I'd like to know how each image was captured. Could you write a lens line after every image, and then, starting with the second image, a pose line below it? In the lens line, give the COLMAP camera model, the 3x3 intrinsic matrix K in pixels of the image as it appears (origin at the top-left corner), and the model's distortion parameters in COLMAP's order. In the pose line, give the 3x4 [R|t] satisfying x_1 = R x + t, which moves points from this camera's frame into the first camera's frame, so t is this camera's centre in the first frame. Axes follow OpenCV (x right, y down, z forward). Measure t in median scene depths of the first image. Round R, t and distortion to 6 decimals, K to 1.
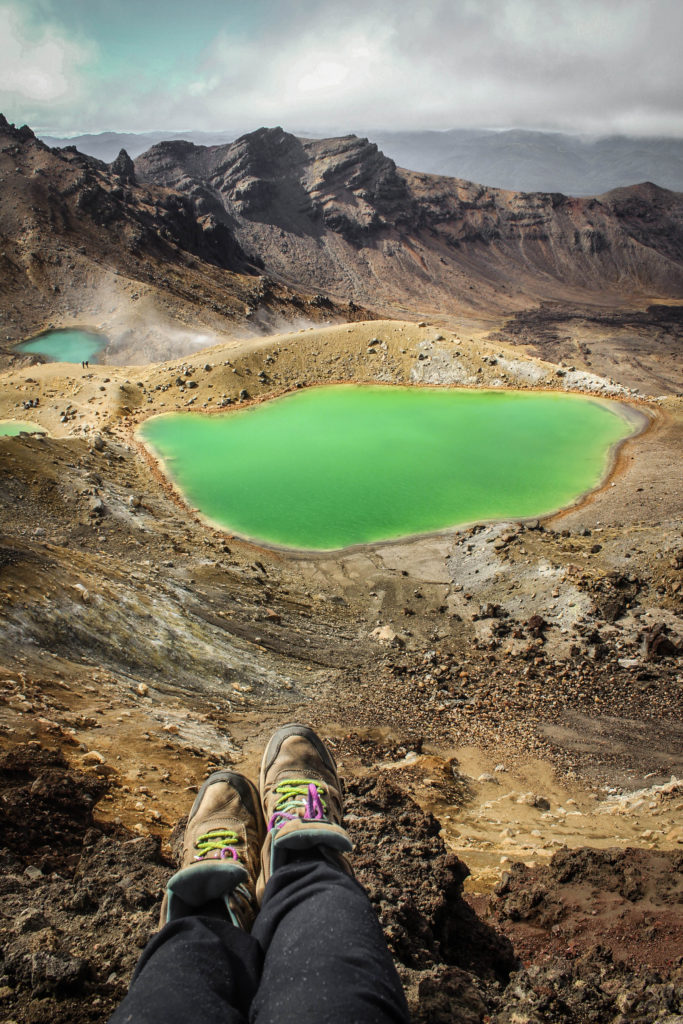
lens RADIAL K [[840.6, 0, 339.8], [0, 840.6, 518.0], [0, 0, 1]] dist [-0.143854, 0.112963]
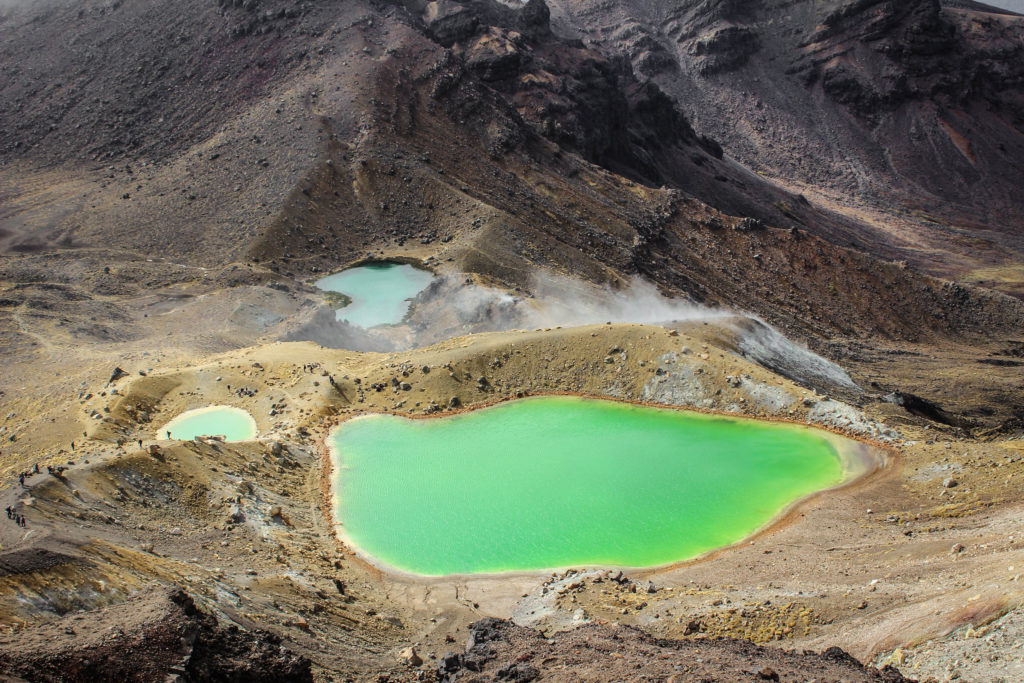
lens RADIAL K [[1264.7, 0, 508.0], [0, 1264.7, 340.0], [0, 0, 1]] dist [-0.059003, 0.000000]
pose [[0.958180, 0.069551, -0.277586, 0.120911], [-0.104244, 0.988199, -0.112234, -0.021329], [0.266504, 0.136477, 0.954122, -0.134750]]
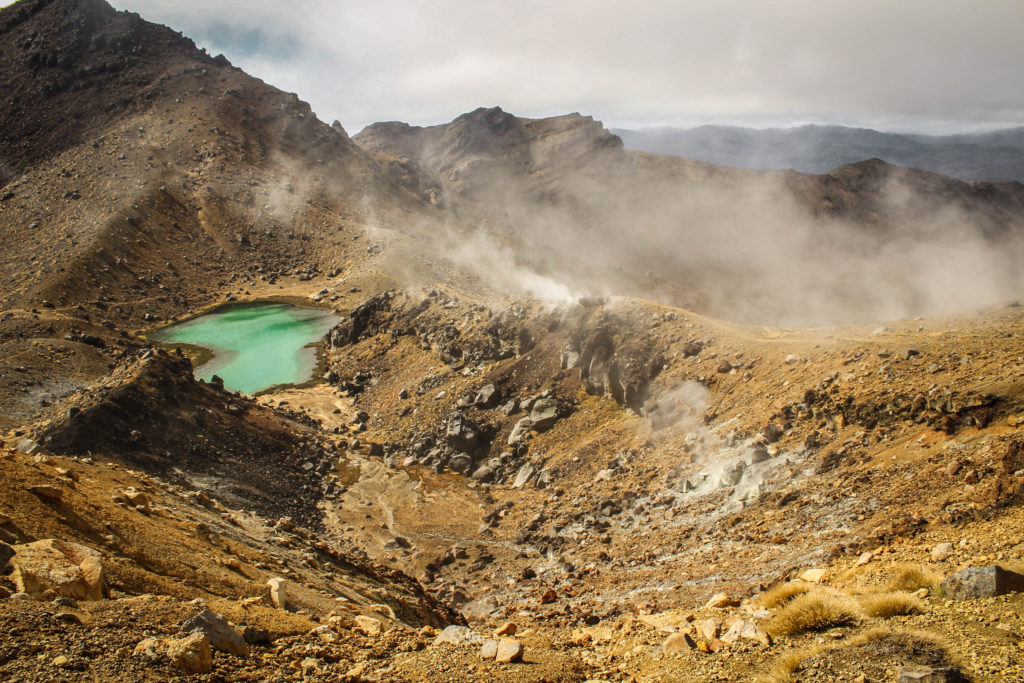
lens RADIAL K [[840.6, 0, 510.7], [0, 840.6, 344.5], [0, 0, 1]] dist [-0.143854, 0.112963]
pose [[0.999241, -0.020590, -0.033058, -0.123275], [0.013804, 0.980960, -0.193719, -0.077952], [0.036417, 0.193116, 0.980500, 0.401207]]
